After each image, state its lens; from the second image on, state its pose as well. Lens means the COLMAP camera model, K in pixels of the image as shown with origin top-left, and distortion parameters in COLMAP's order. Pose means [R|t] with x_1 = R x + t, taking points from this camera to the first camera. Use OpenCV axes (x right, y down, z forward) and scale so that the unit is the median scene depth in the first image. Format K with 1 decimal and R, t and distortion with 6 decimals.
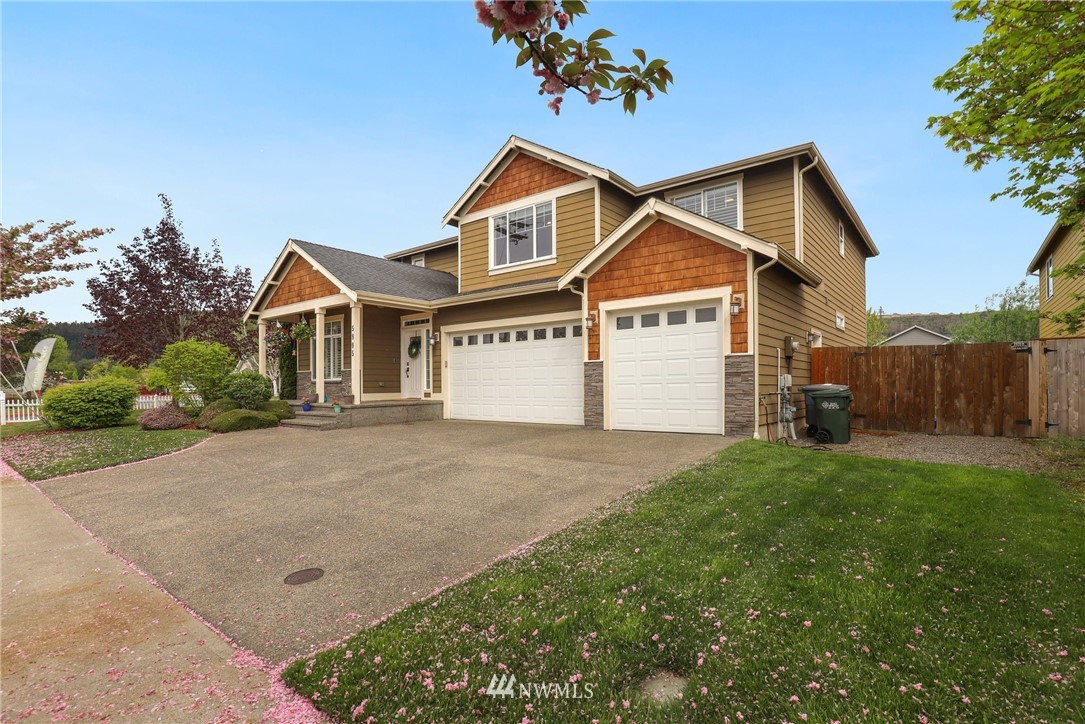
lens RADIAL K [[522.0, 0, 548.4], [0, 522.0, 361.6], [0, 0, 1]] dist [-0.021138, 0.005748]
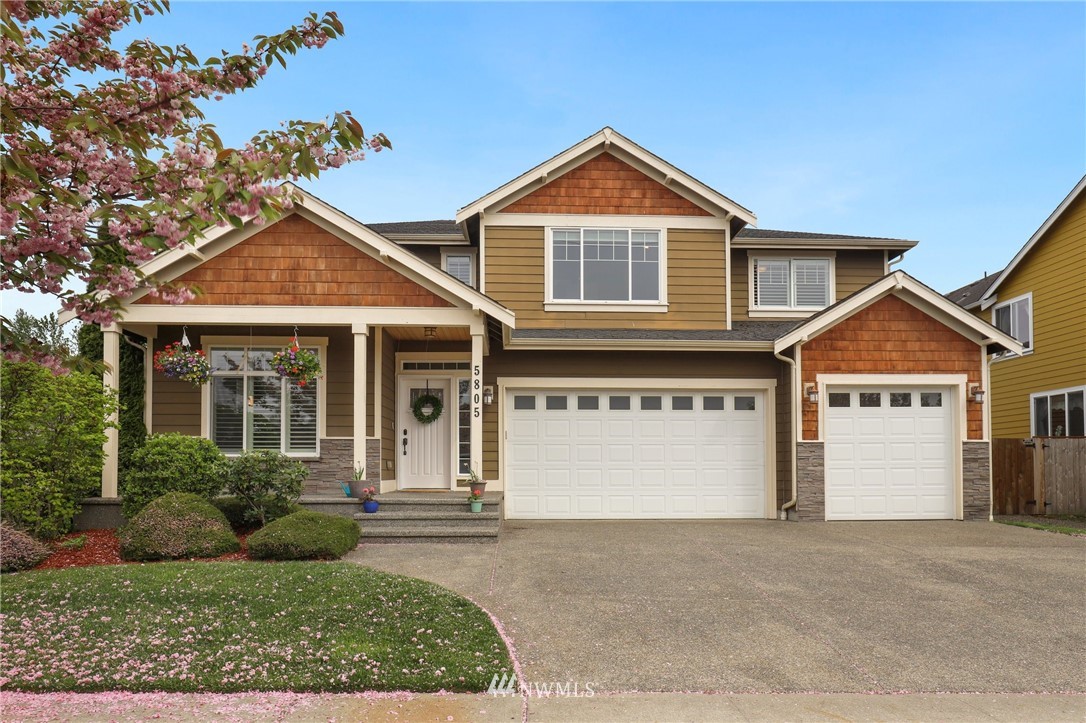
lens RADIAL K [[705.2, 0, 543.1], [0, 705.2, 429.2], [0, 0, 1]] dist [0.005104, 0.001763]
pose [[0.761635, 0.047380, 0.646272, -0.988690], [-0.035496, 0.998876, -0.031398, 0.030753], [-0.647033, 0.000974, 0.762461, 0.394936]]
